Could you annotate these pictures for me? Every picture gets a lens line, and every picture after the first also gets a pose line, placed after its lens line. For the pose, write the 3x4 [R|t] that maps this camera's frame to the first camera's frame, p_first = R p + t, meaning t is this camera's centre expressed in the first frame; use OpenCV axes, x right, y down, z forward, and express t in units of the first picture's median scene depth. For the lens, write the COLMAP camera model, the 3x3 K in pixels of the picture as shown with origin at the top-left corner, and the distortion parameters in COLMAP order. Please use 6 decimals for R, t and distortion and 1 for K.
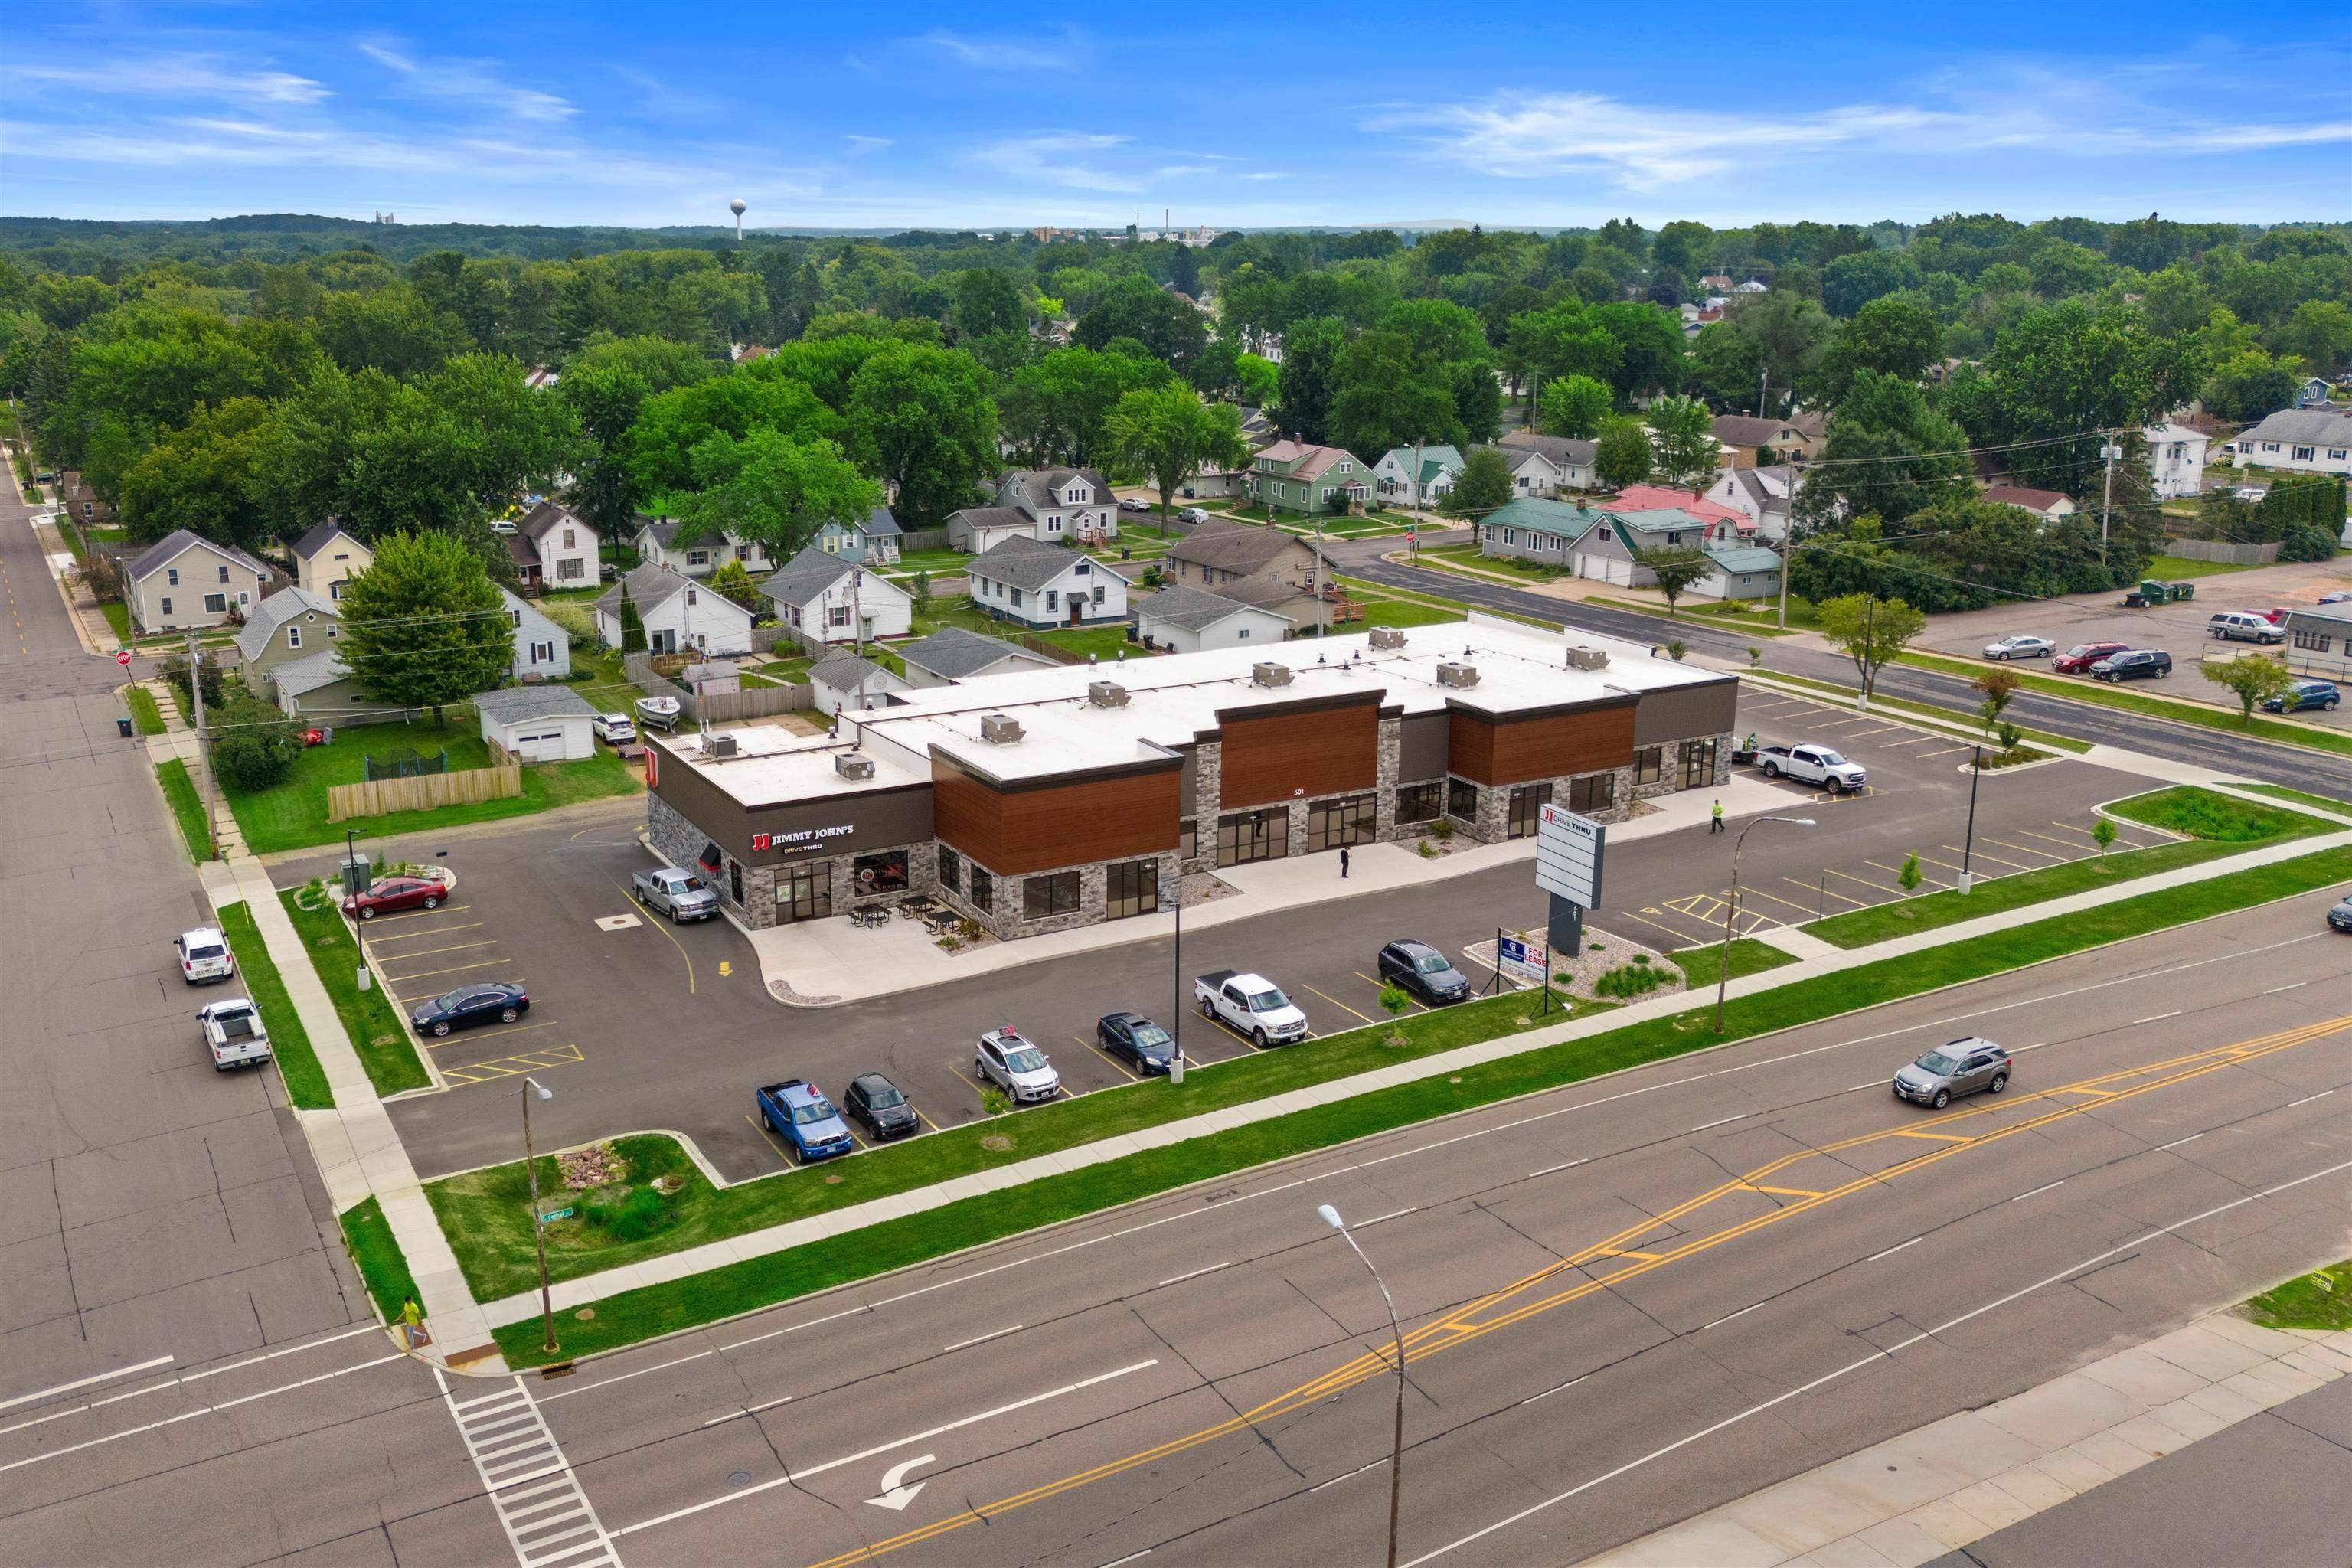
lens RADIAL K [[2053.3, 0, 1104.7], [0, 2053.3, 781.3], [0, 0, 1]] dist [0.135220, -0.282610]
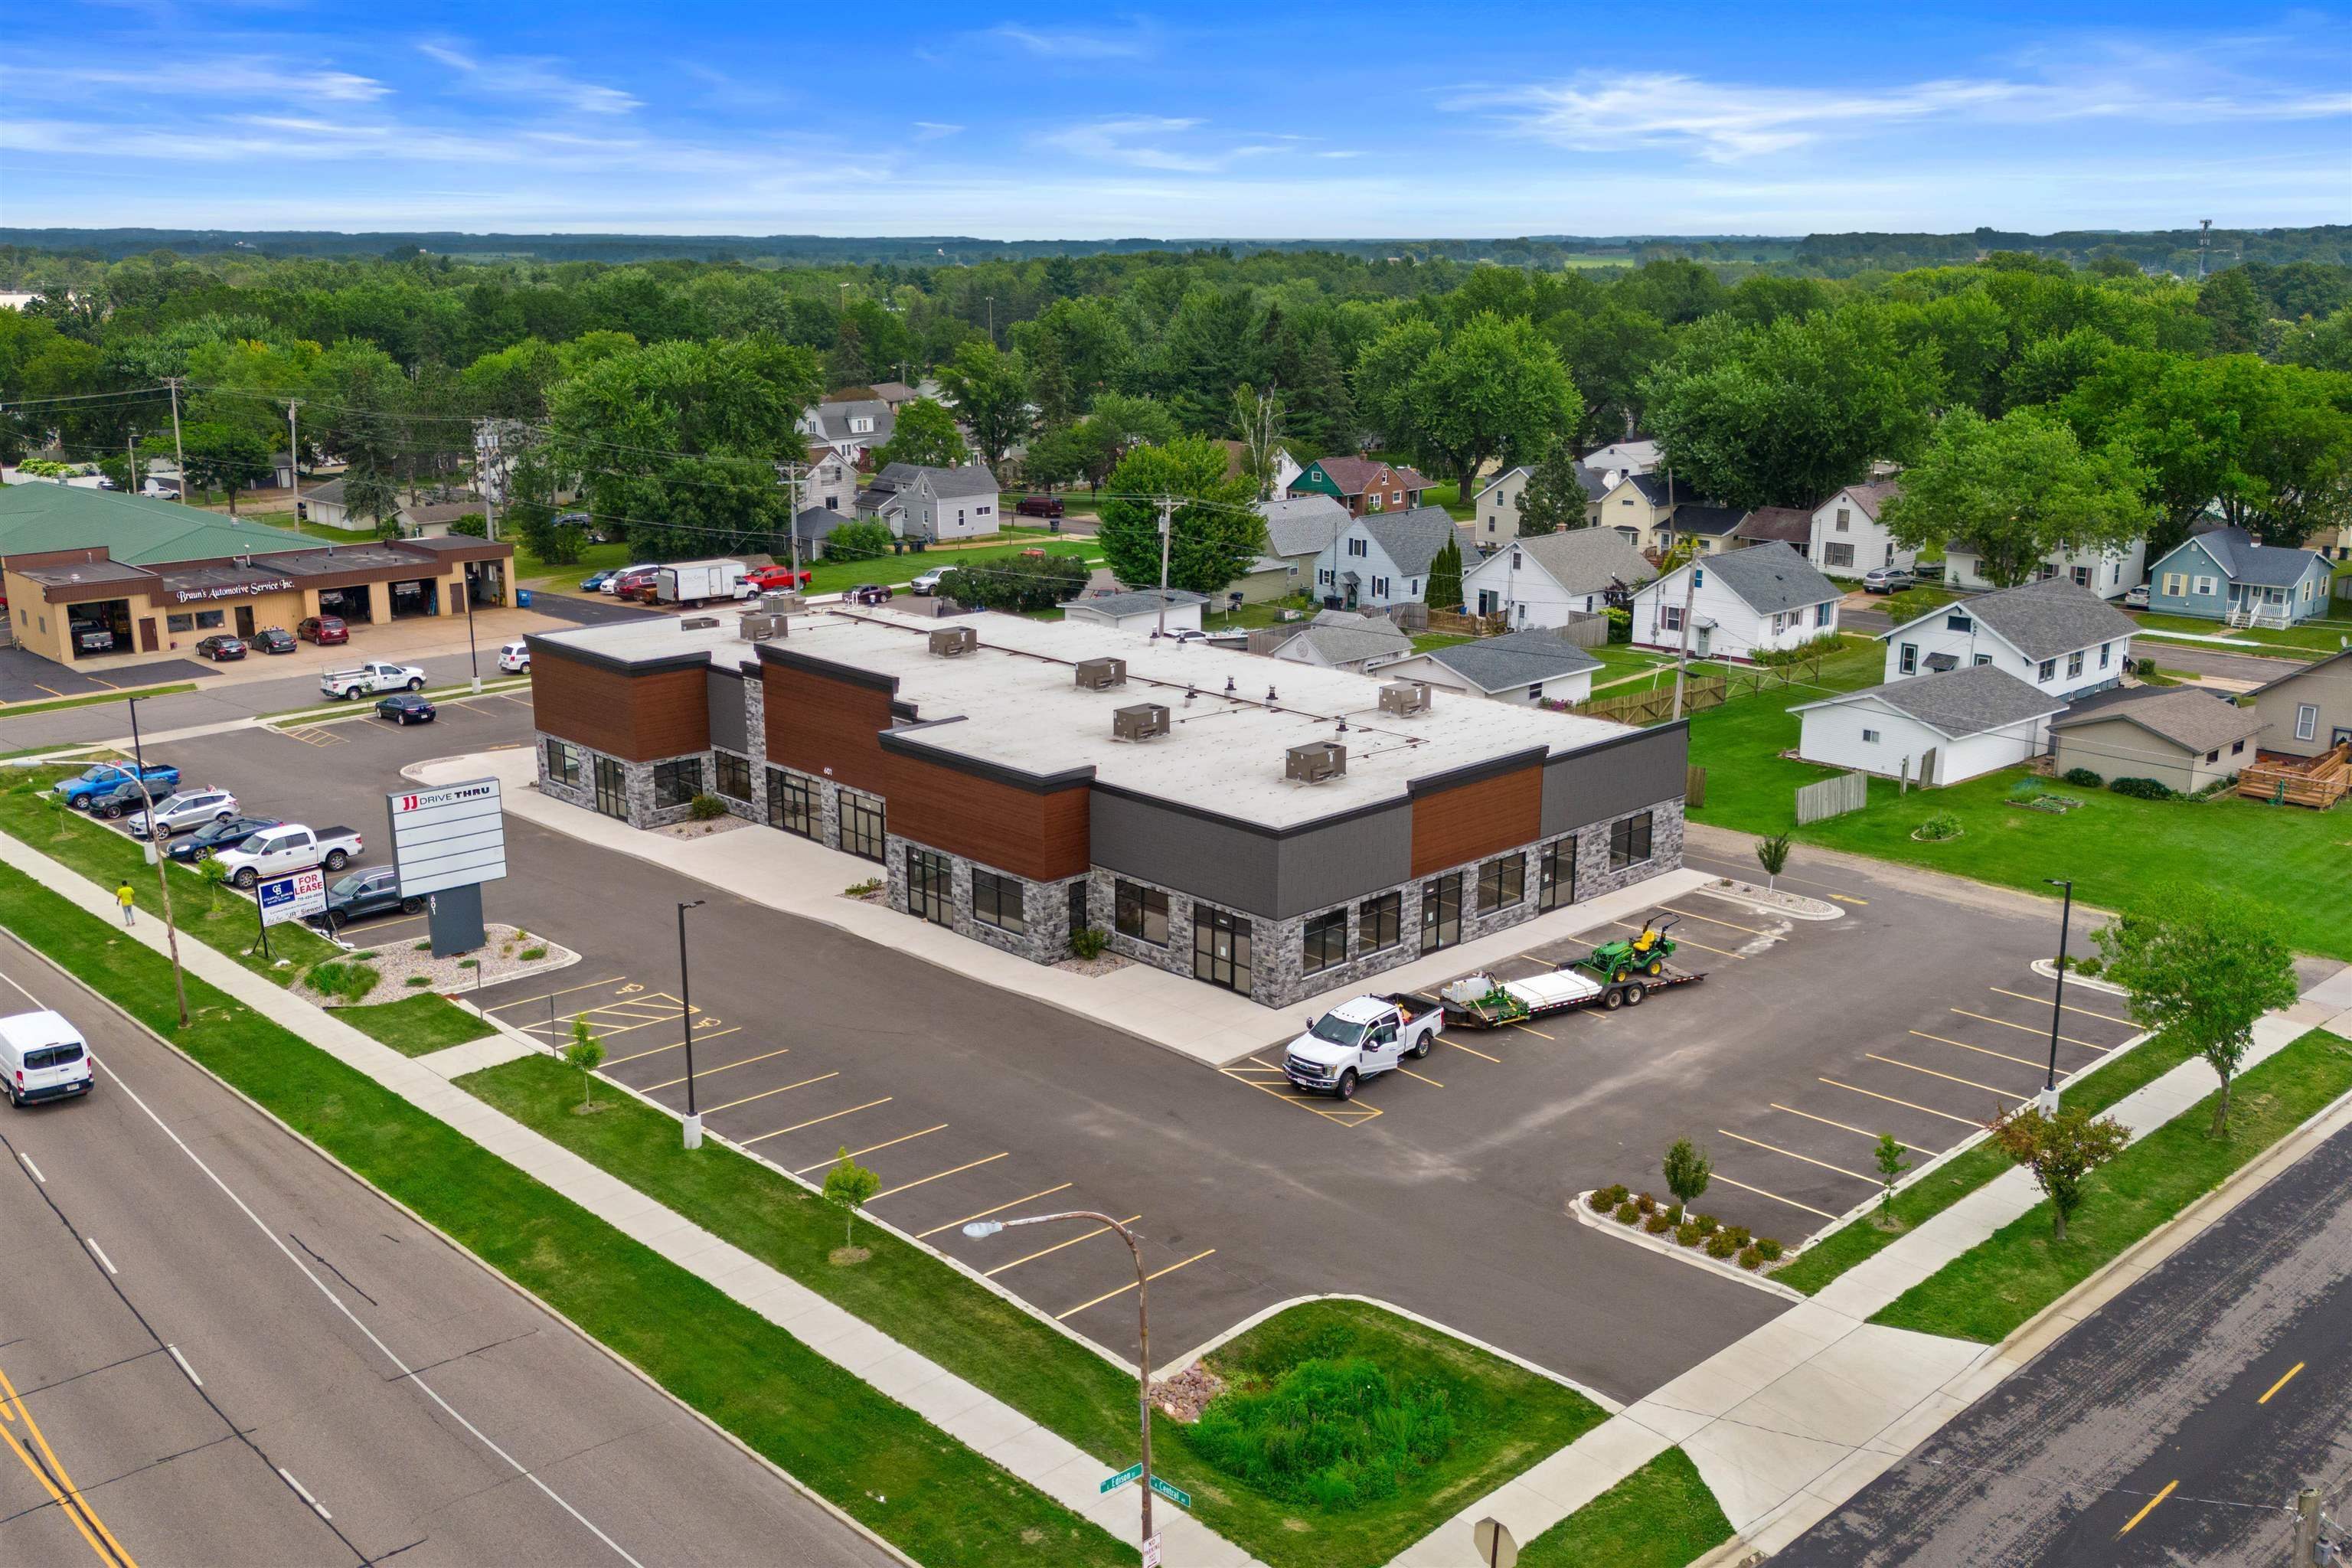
lens RADIAL K [[2106.4, 0, 1176.0], [0, 2106.4, 784.0], [0, 0, 1]] dist [0.133649, -0.307650]
pose [[0.258232, 0.240716, -0.935613, 1.000381], [-0.249626, 0.952198, 0.176085, -0.188320], [0.933275, 0.188082, 0.305977, 0.929235]]
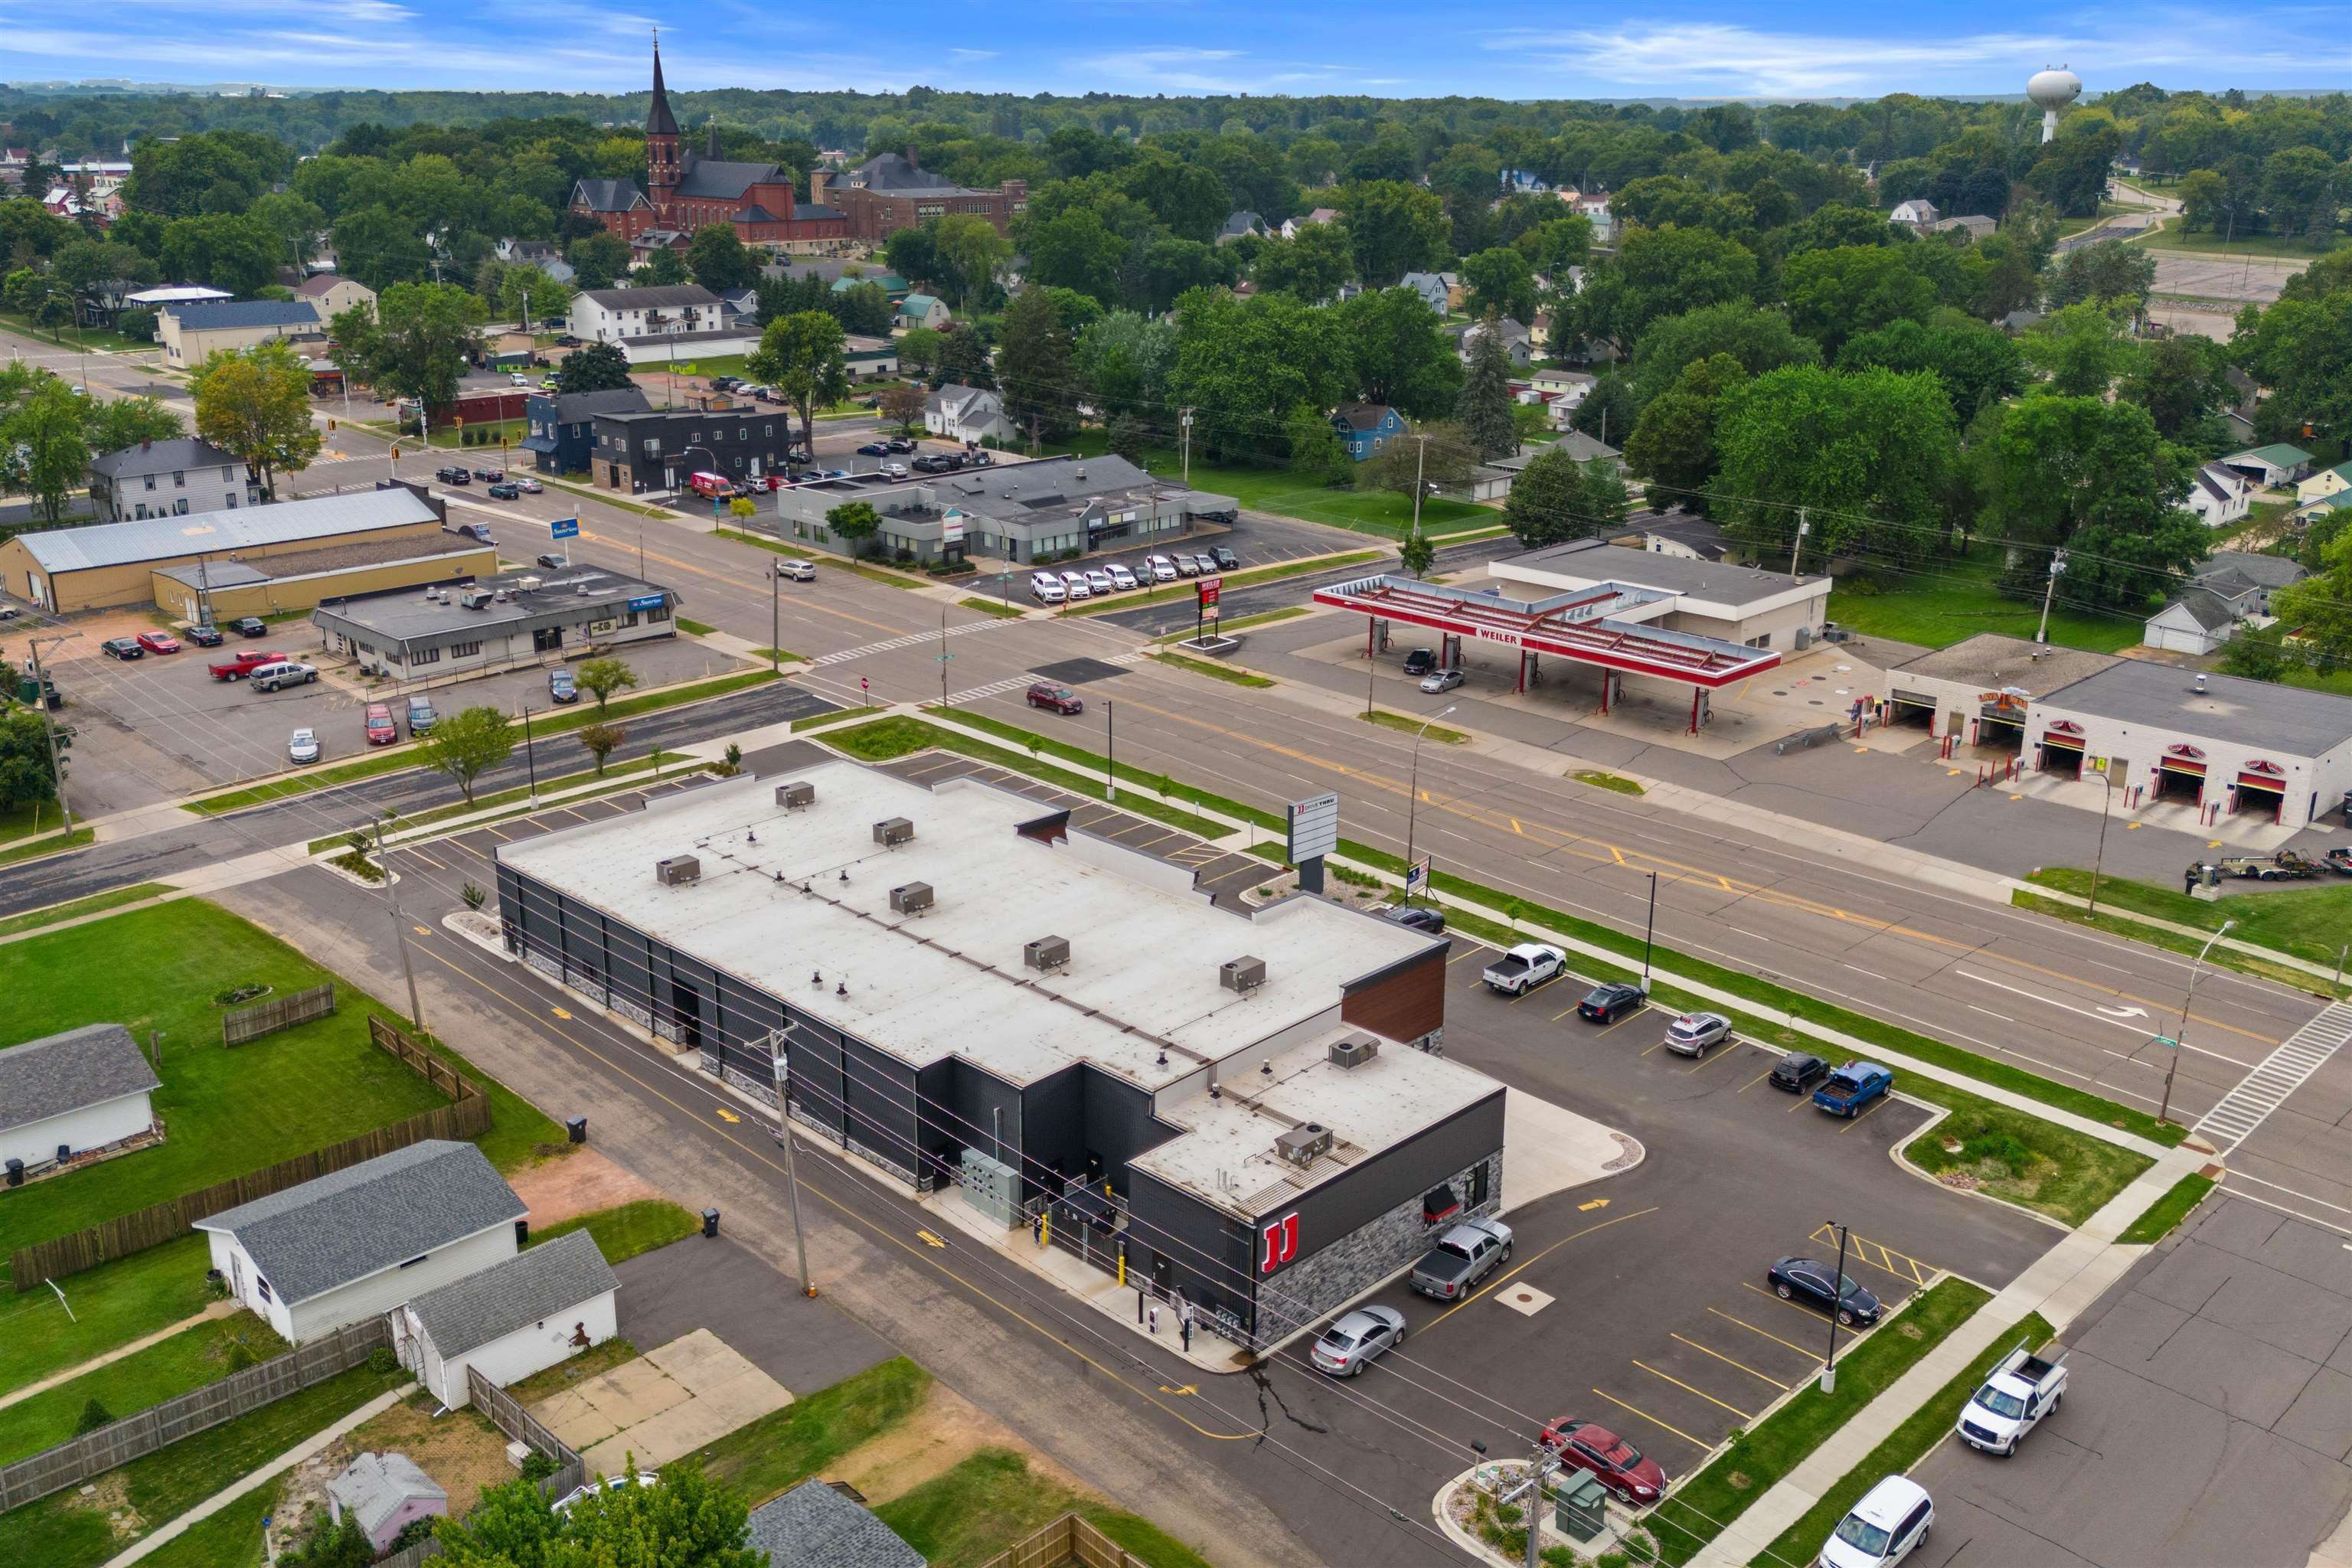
lens RADIAL K [[2087.5, 0, 1176.0], [0, 2087.5, 784.0], [0, 0, 1]] dist [0.103003, -0.163784]
pose [[-0.288239, -0.303169, 0.908299, -0.941261], [0.244752, 0.893723, 0.375973, -0.501259], [-0.925751, 0.330678, -0.183404, 1.231384]]
